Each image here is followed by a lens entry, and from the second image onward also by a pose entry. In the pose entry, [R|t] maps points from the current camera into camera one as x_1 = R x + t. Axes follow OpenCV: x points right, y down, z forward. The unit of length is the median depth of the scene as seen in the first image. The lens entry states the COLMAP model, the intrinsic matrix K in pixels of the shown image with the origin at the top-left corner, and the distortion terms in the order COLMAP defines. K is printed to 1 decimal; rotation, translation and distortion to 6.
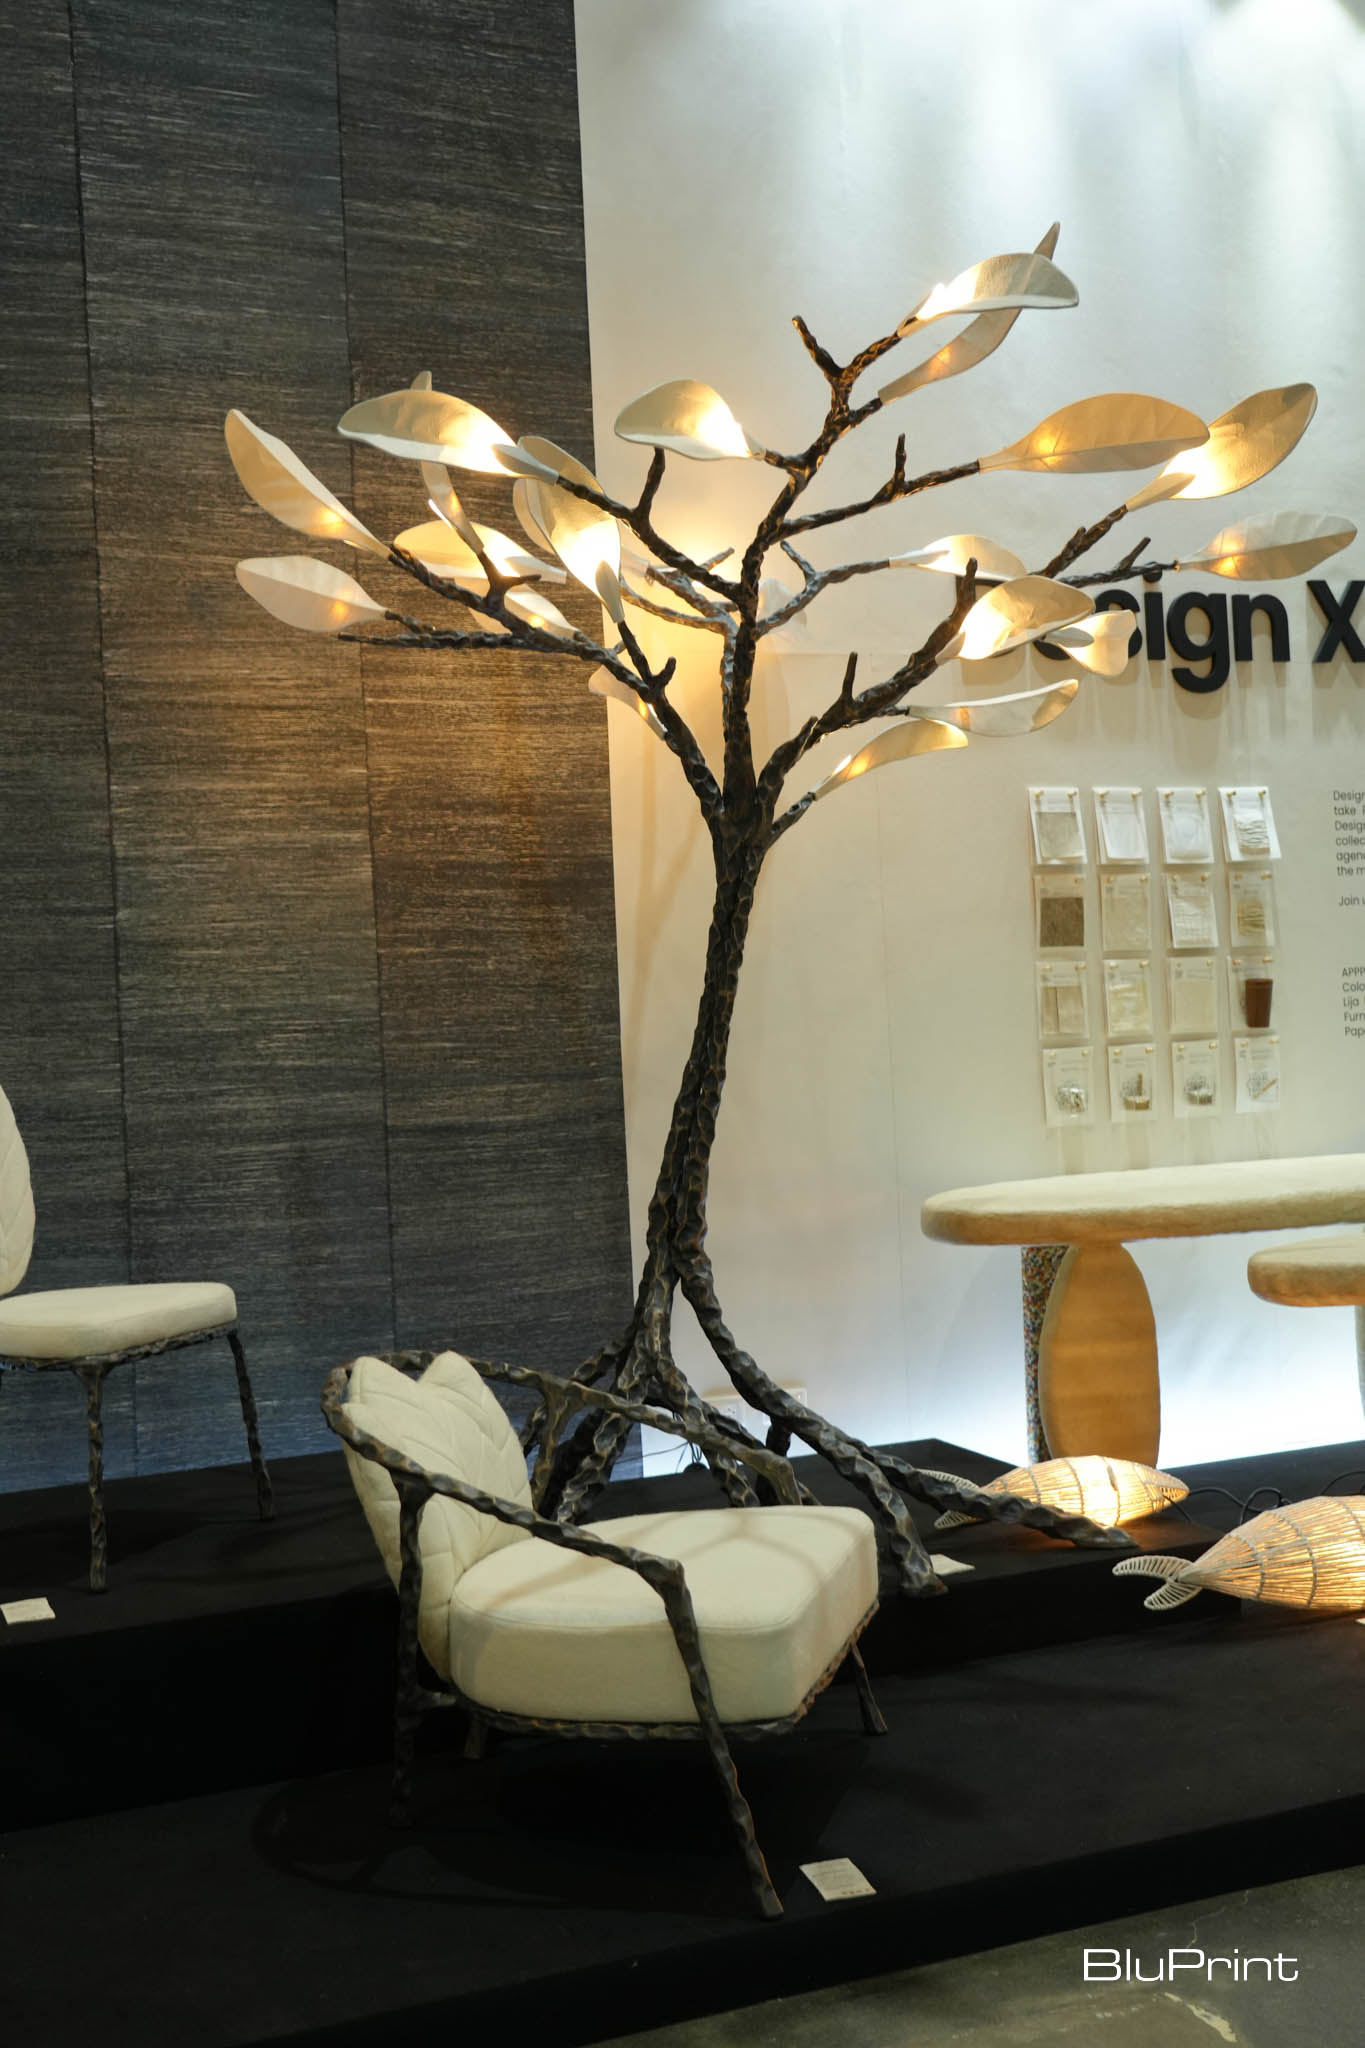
lens RADIAL K [[2245.5, 0, 682.5], [0, 2245.5, 1024.0], [0, 0, 1]] dist [0.047787, 0.003772]
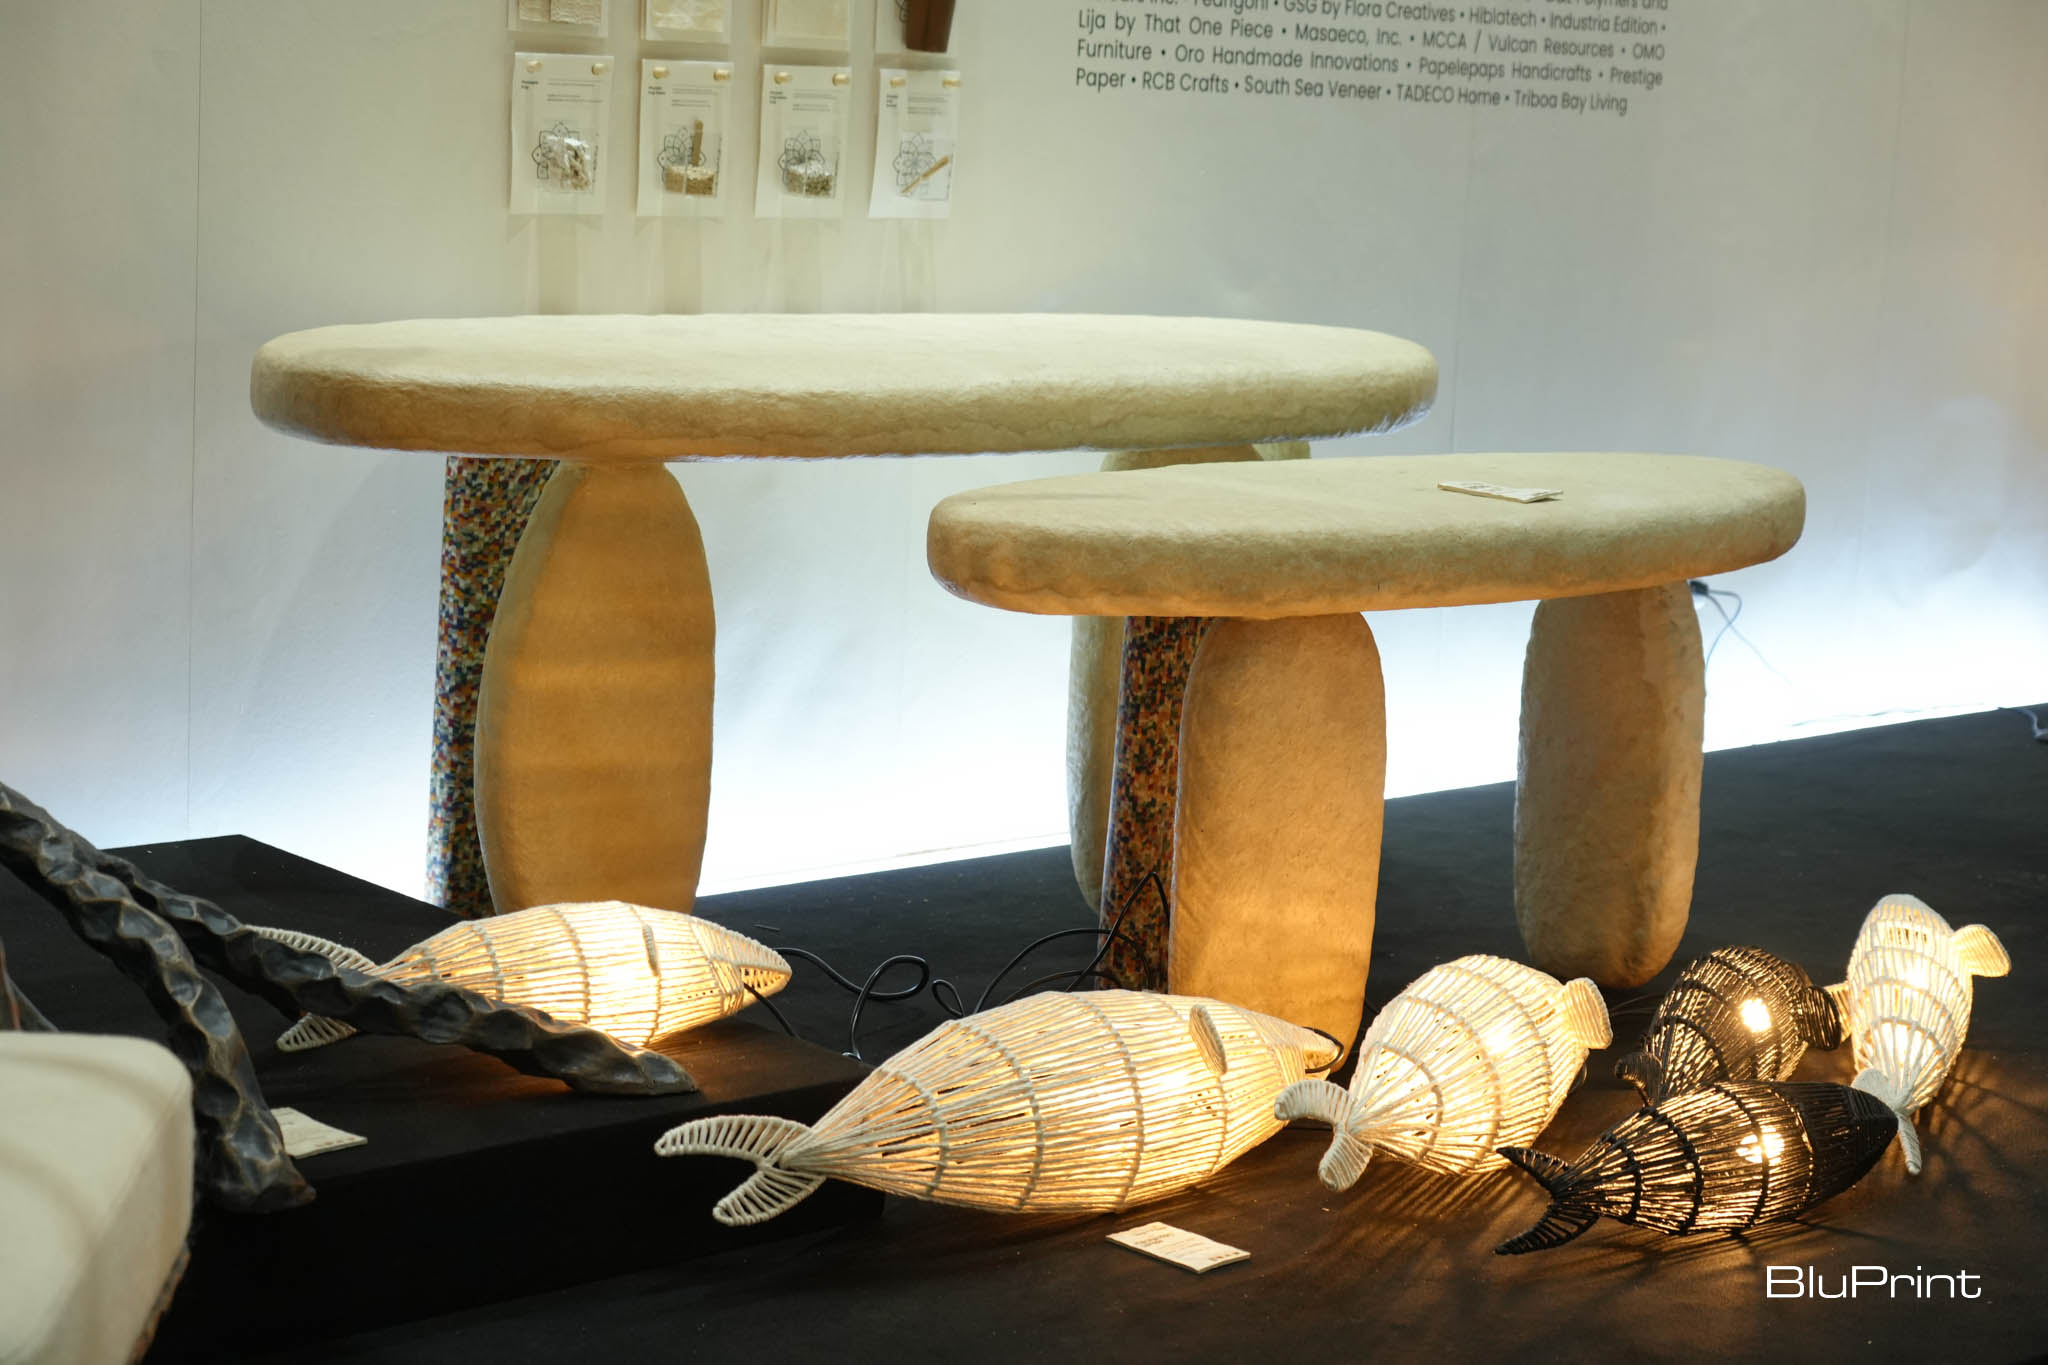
lens RADIAL K [[3892.8, 0, 1024.0], [0, 3892.8, 682.5], [0, 0, 1]] dist [0.004074, -0.008798]
pose [[0.940278, 0.043279, 0.337644, -0.016835], [-0.096825, 0.984918, 0.143392, 0.017998], [-0.326346, -0.167521, 0.930288, 0.204093]]
